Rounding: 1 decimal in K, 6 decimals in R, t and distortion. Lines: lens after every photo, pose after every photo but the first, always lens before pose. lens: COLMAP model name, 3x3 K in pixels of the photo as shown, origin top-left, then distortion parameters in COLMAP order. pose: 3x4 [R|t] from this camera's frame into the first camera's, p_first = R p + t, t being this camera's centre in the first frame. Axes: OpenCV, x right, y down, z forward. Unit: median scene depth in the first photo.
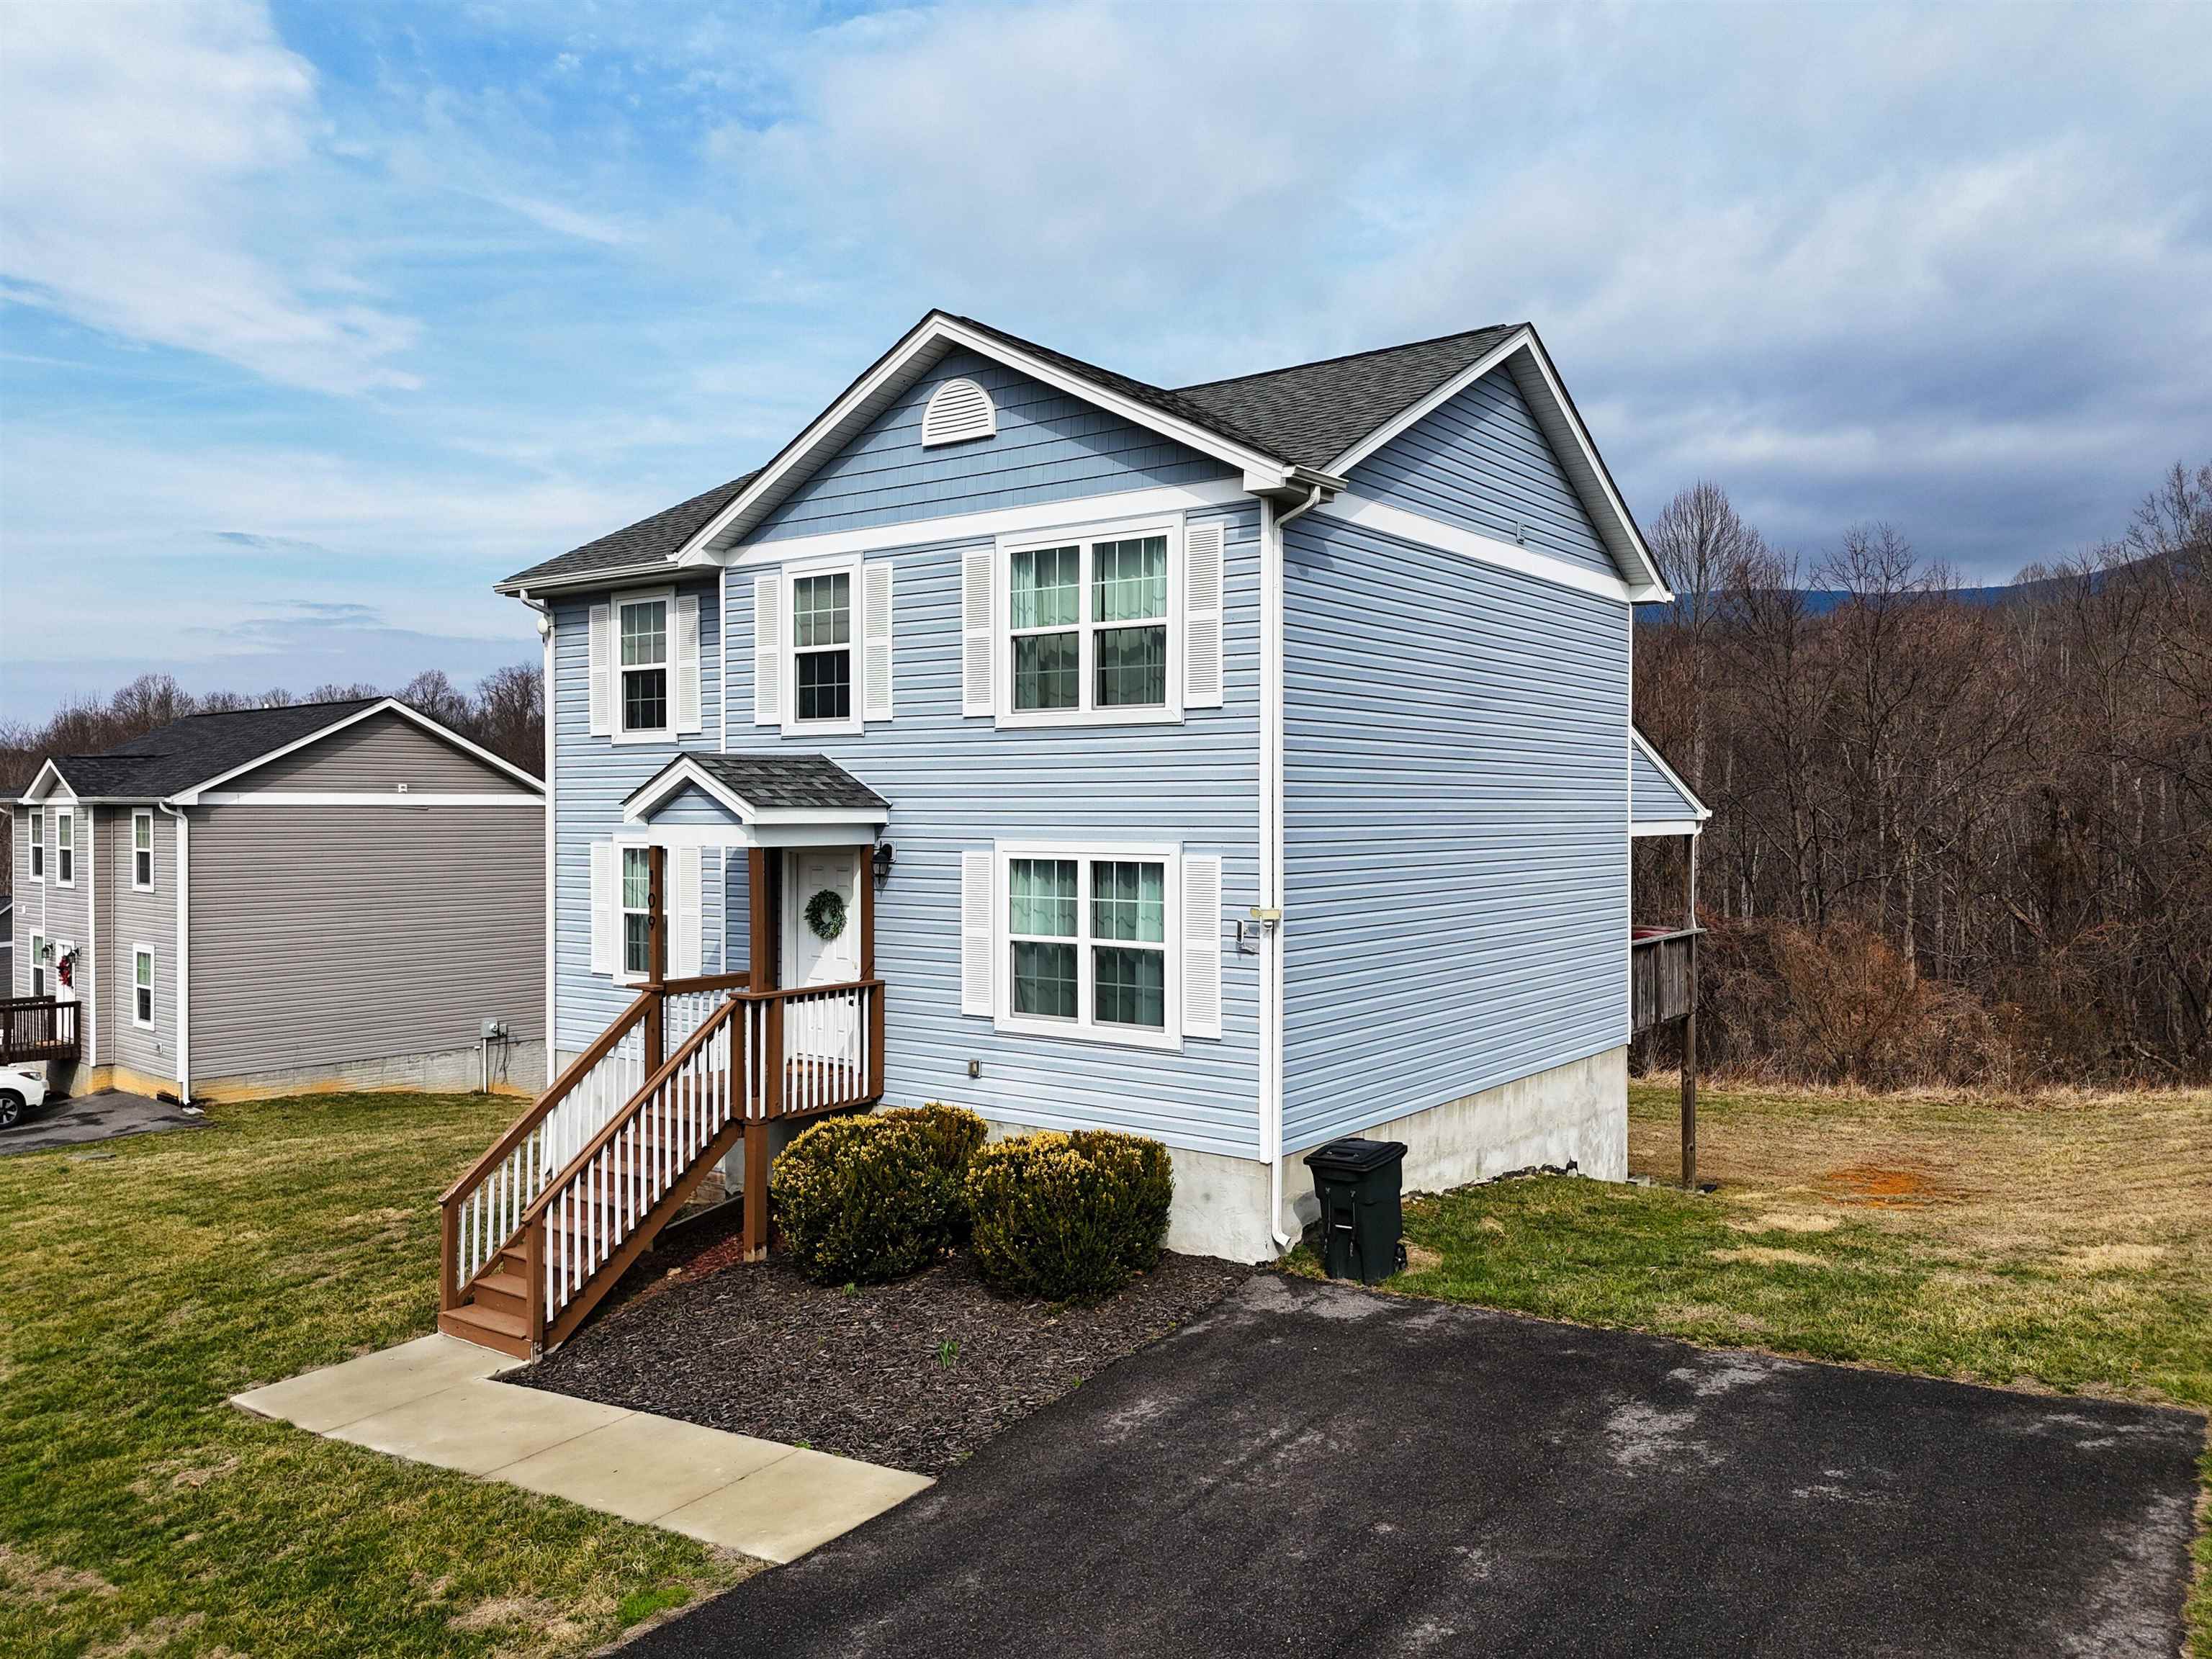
lens RADIAL K [[1633.1, 0, 1110.9], [0, 1633.1, 822.4], [0, 0, 1]] dist [0.051545, -0.029132]
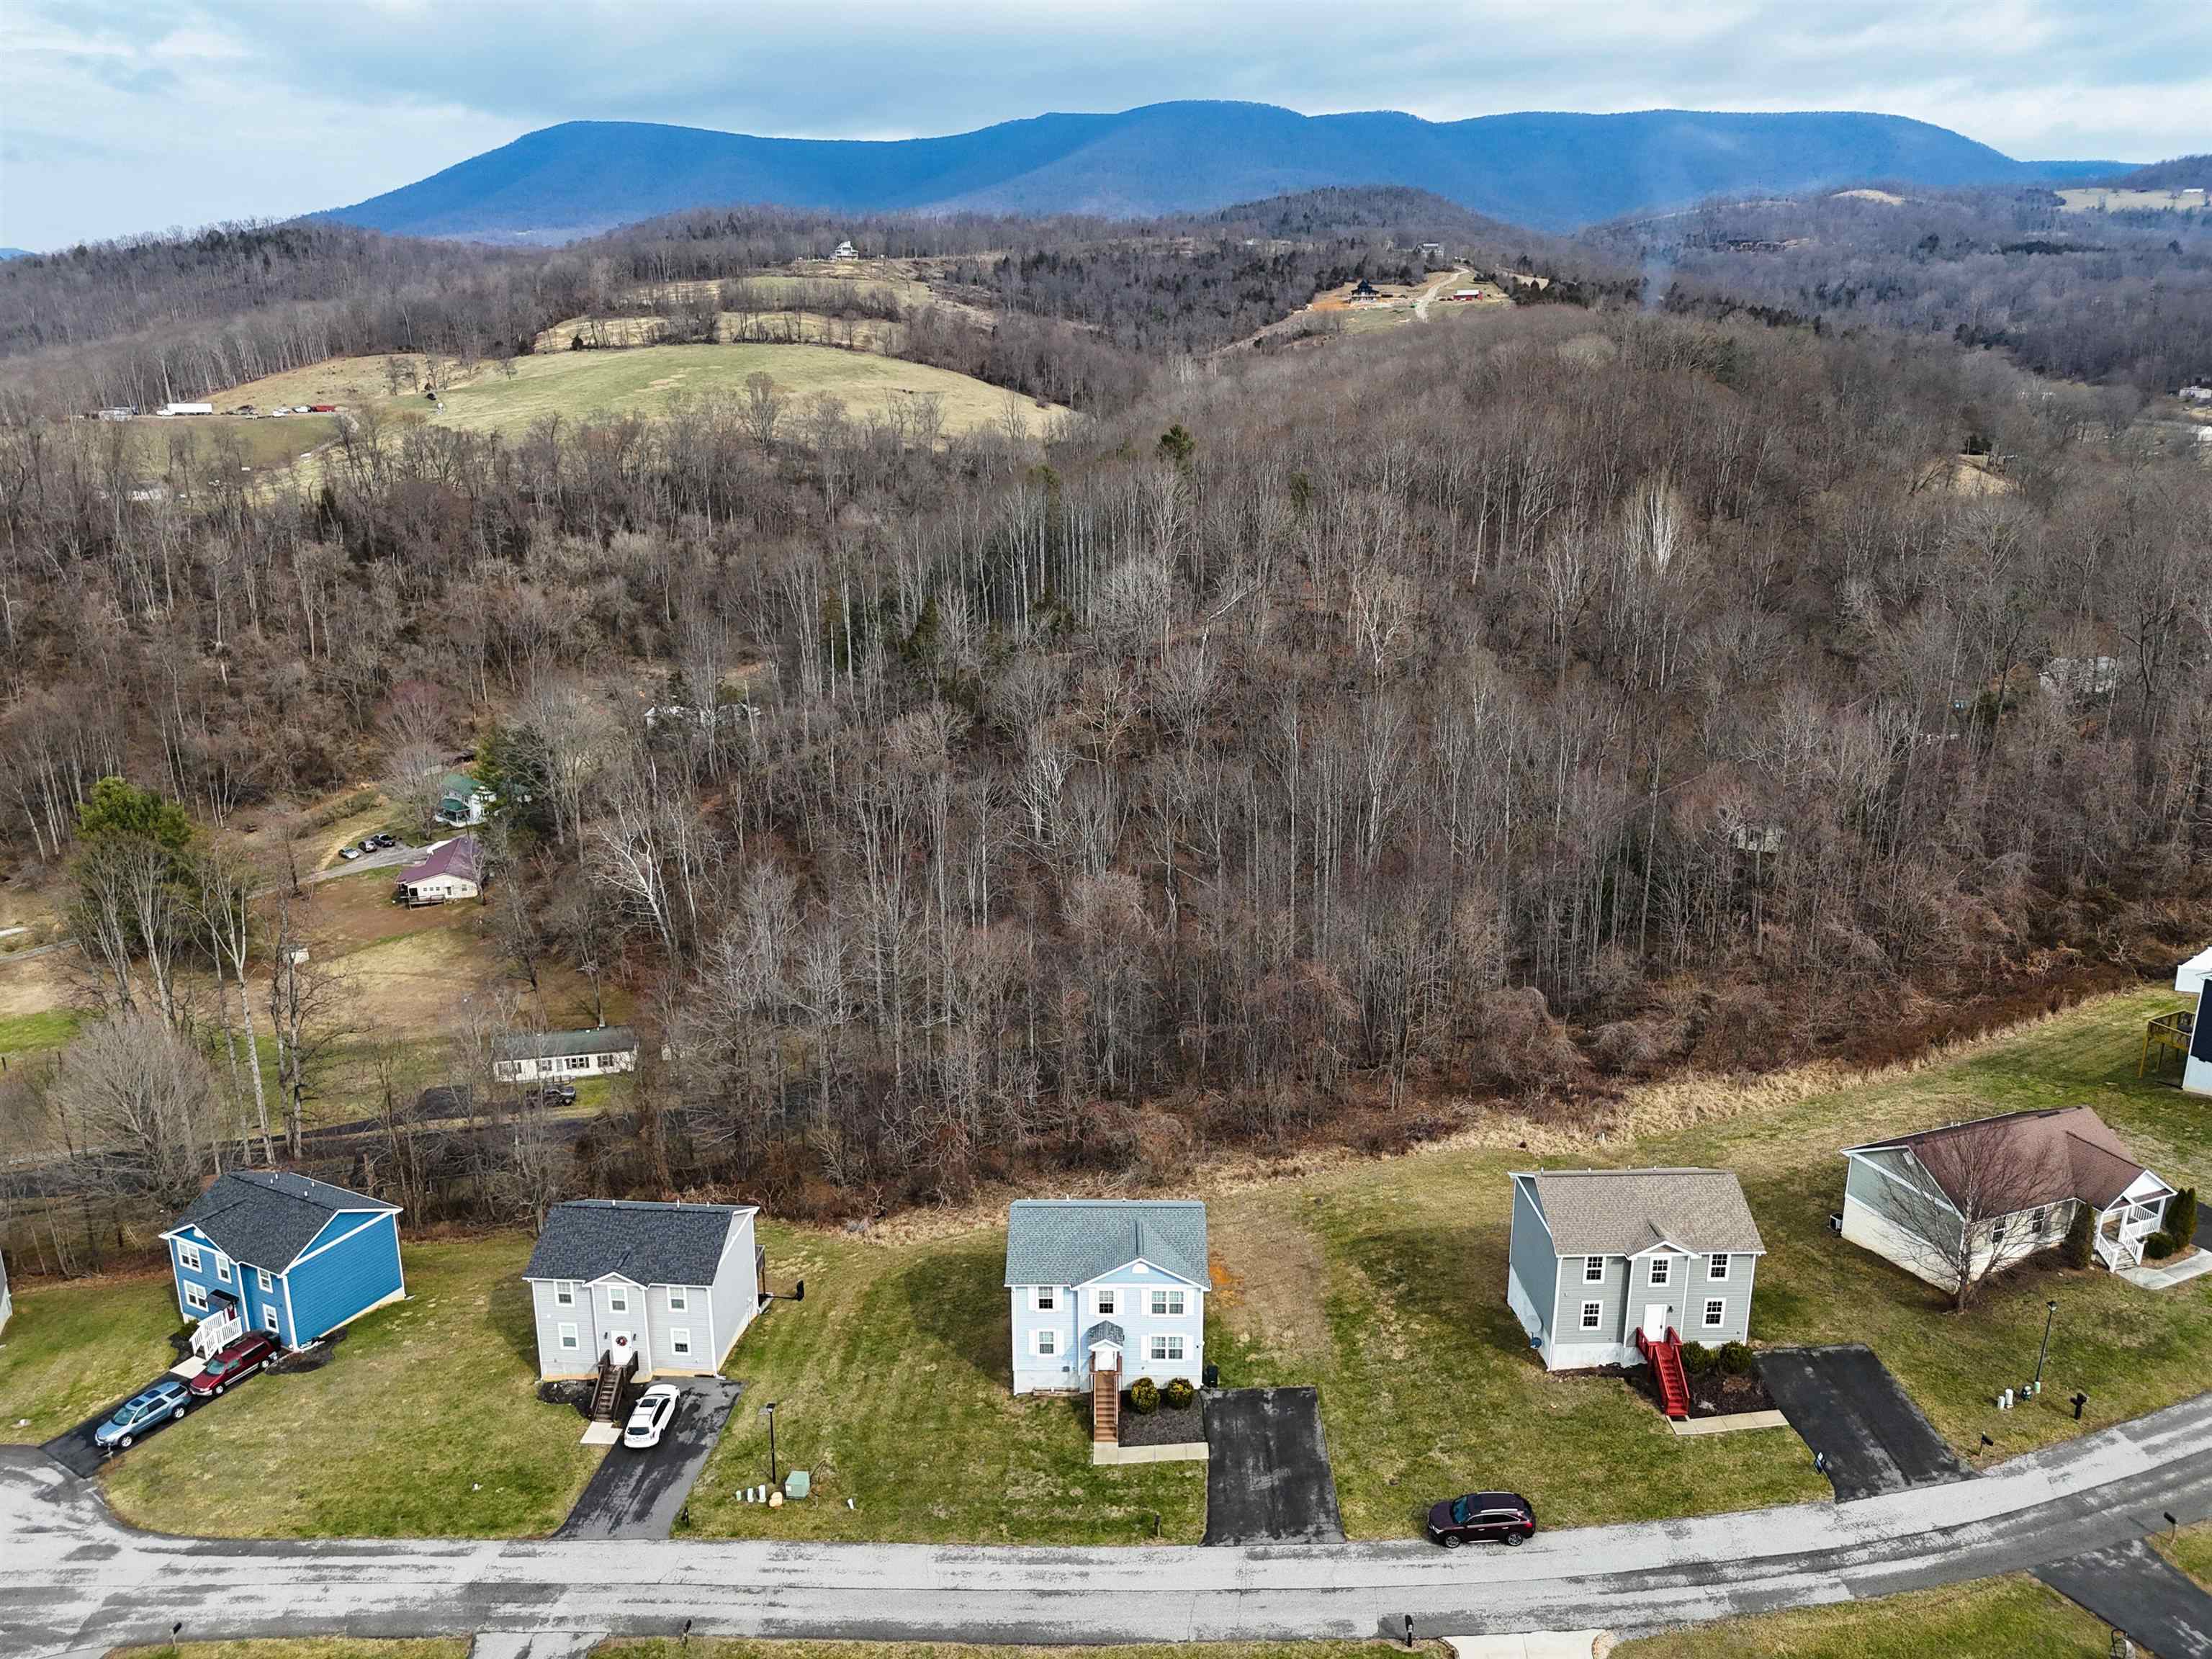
lens RADIAL K [[1633.1, 0, 1110.9], [0, 1633.1, 822.4], [0, 0, 1]] dist [0.051545, -0.029132]
pose [[0.810141, -0.165178, 0.562484, -3.268234], [0.006836, 0.962081, 0.272677, -3.446456], [-0.586195, -0.217062, 0.780551, -3.211652]]
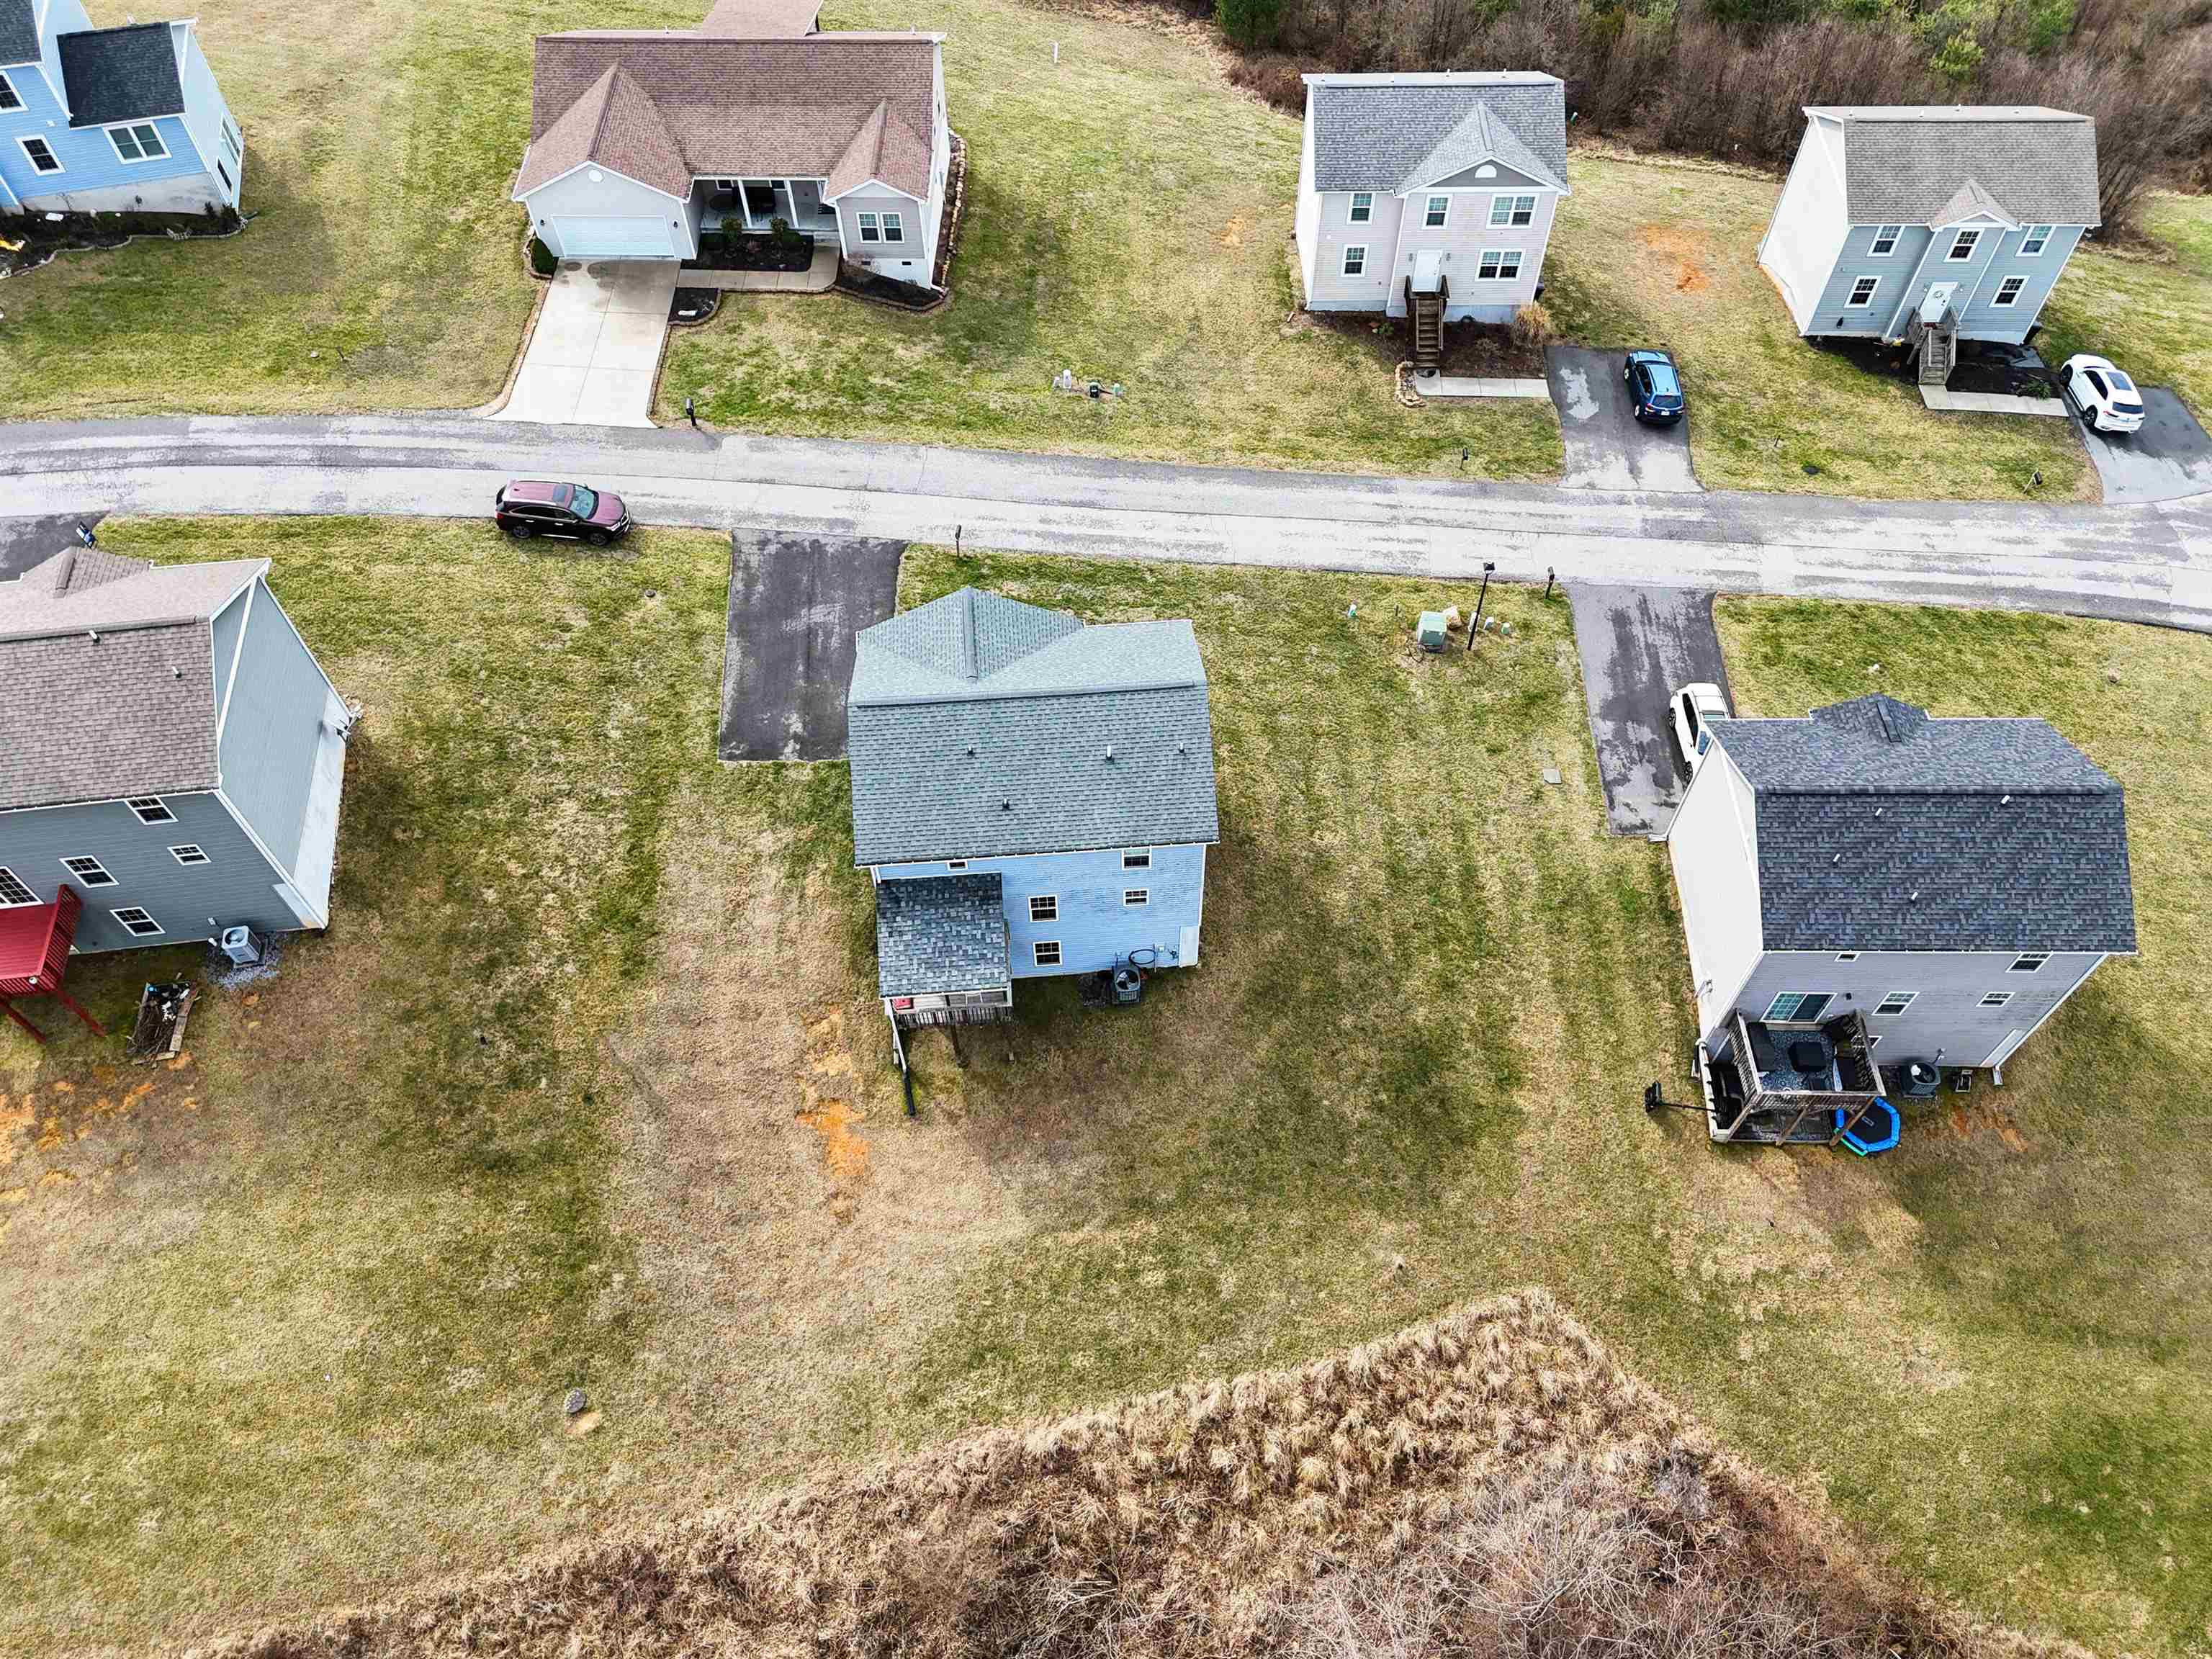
lens RADIAL K [[1633.1, 0, 1110.9], [0, 1633.1, 822.4], [0, 0, 1]] dist [0.051545, -0.029132]
pose [[-0.759328, 0.537082, -0.367375, 1.241821], [-0.000241, 0.564345, 0.825539, -2.970283], [0.650708, 0.626943, -0.428393, 3.063047]]
